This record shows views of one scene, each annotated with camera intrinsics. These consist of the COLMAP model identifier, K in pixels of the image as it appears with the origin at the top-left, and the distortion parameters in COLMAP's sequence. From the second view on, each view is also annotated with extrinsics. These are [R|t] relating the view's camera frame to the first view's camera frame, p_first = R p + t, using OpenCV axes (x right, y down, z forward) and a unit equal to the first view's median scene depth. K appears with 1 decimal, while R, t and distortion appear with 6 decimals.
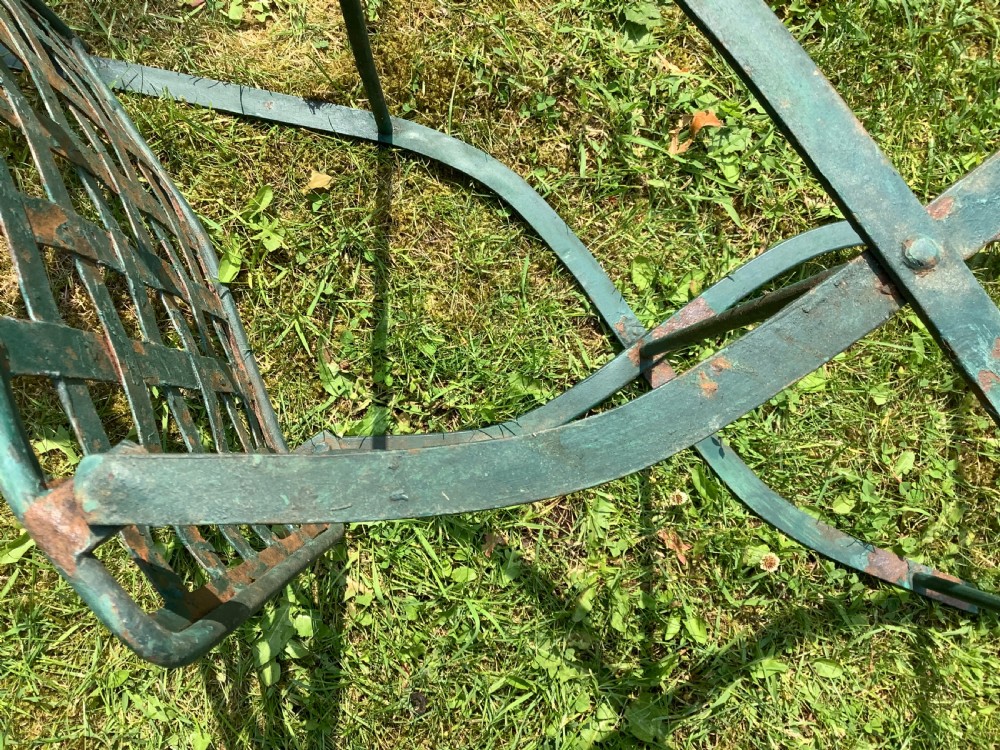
lens RADIAL K [[931.0, 0, 500.0], [0, 931.0, 375.0], [0, 0, 1]] dist [0.083671, -0.153872]
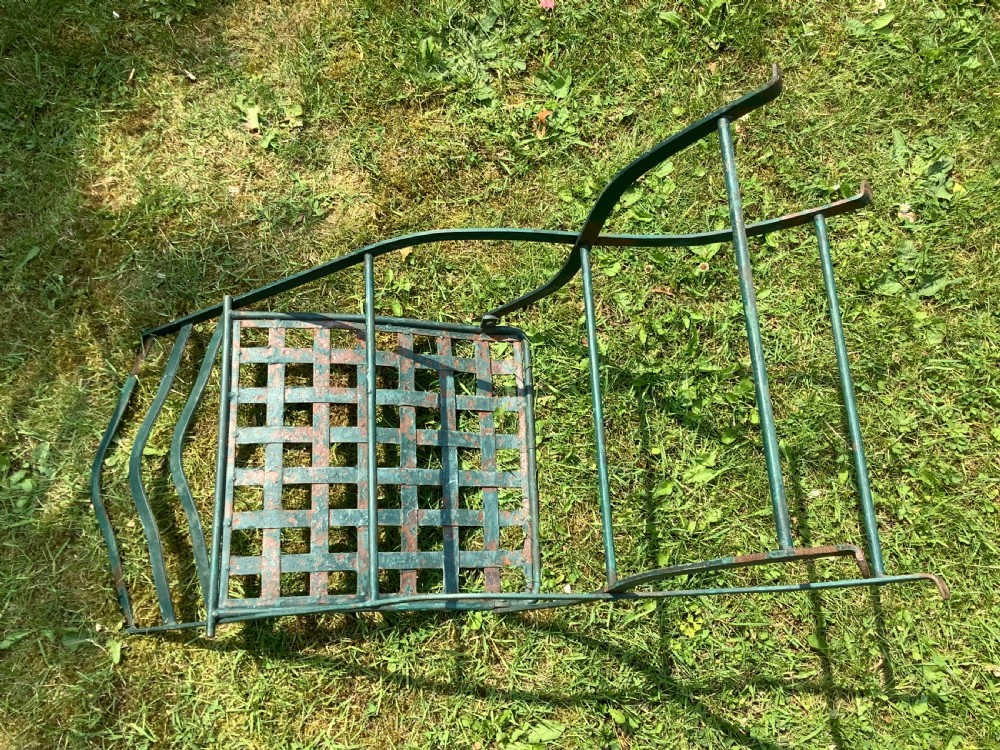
lens RADIAL K [[931.0, 0, 500.0], [0, 931.0, 375.0], [0, 0, 1]] dist [0.083671, -0.153872]
pose [[0.802377, -0.594270, 0.055077, -0.283897], [0.596493, 0.795480, -0.106804, 0.313893], [0.019658, 0.118550, 0.992753, -0.880269]]
